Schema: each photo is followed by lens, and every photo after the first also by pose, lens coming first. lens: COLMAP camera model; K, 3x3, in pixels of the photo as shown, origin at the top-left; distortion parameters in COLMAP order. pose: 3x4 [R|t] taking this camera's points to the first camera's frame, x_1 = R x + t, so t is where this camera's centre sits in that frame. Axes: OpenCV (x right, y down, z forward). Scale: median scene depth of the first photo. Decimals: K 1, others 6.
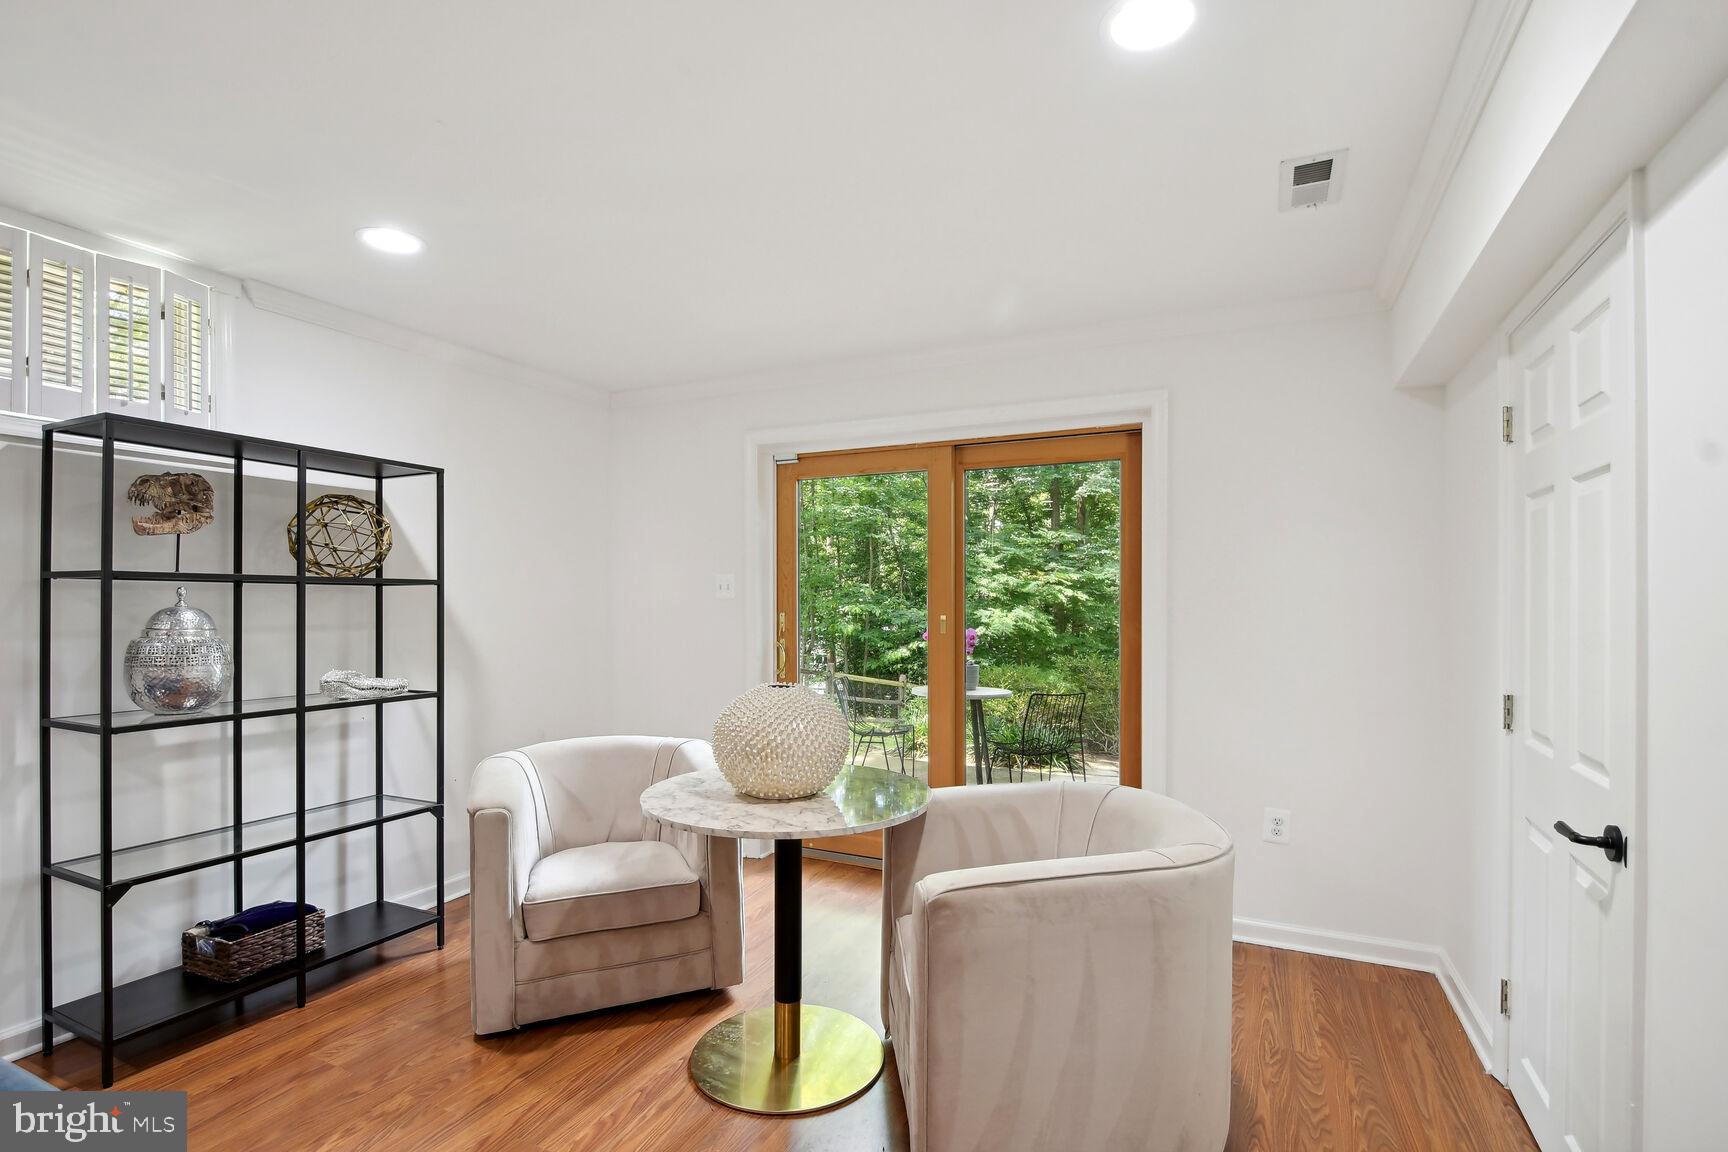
lens RADIAL K [[828.0, 0, 863.9], [0, 828.0, 599.4], [0, 0, 1]] dist [-0.001150, -0.000400]
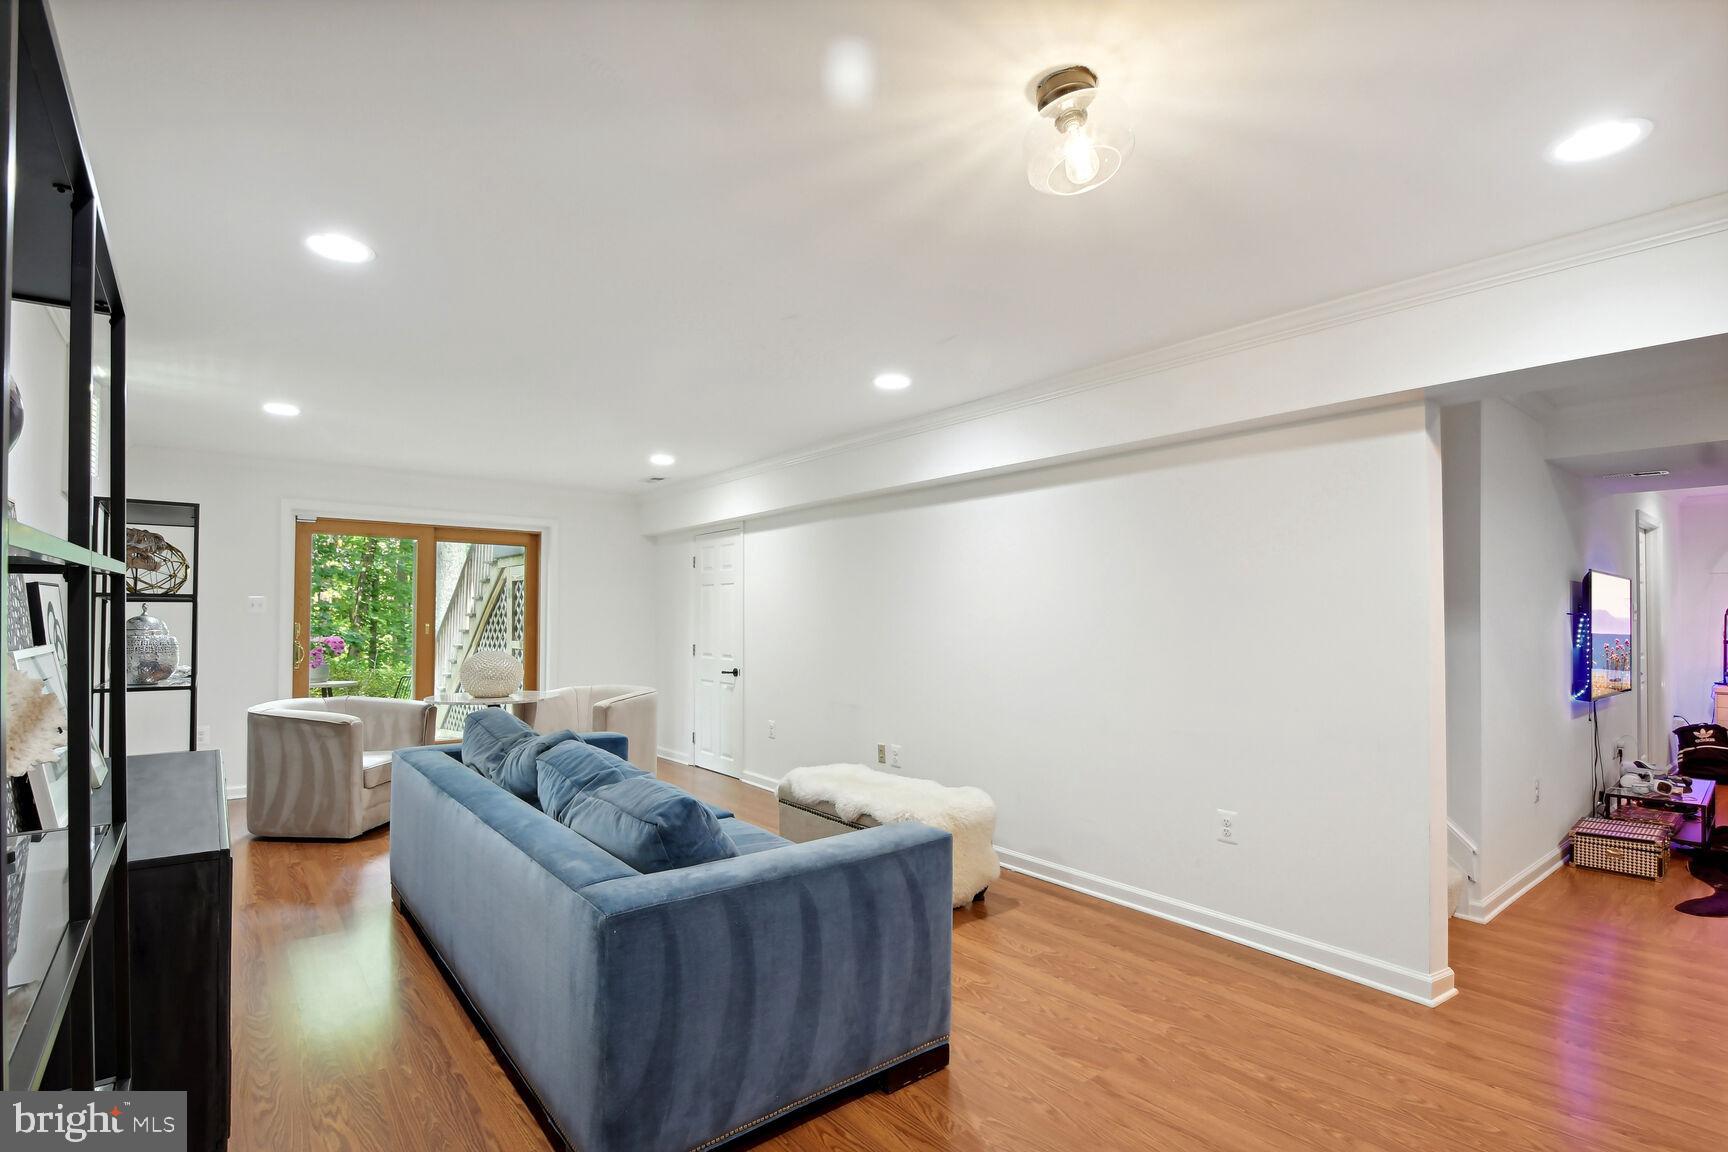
lens RADIAL K [[828.0, 0, 863.9], [0, 828.0, 599.4], [0, 0, 1]] dist [-0.001150, -0.000400]
pose [[0.427280, 0.023121, 0.903824, -1.673008], [-0.001840, 0.999693, -0.024704, 0.014926], [-0.904118, 0.008892, 0.427191, -0.891445]]
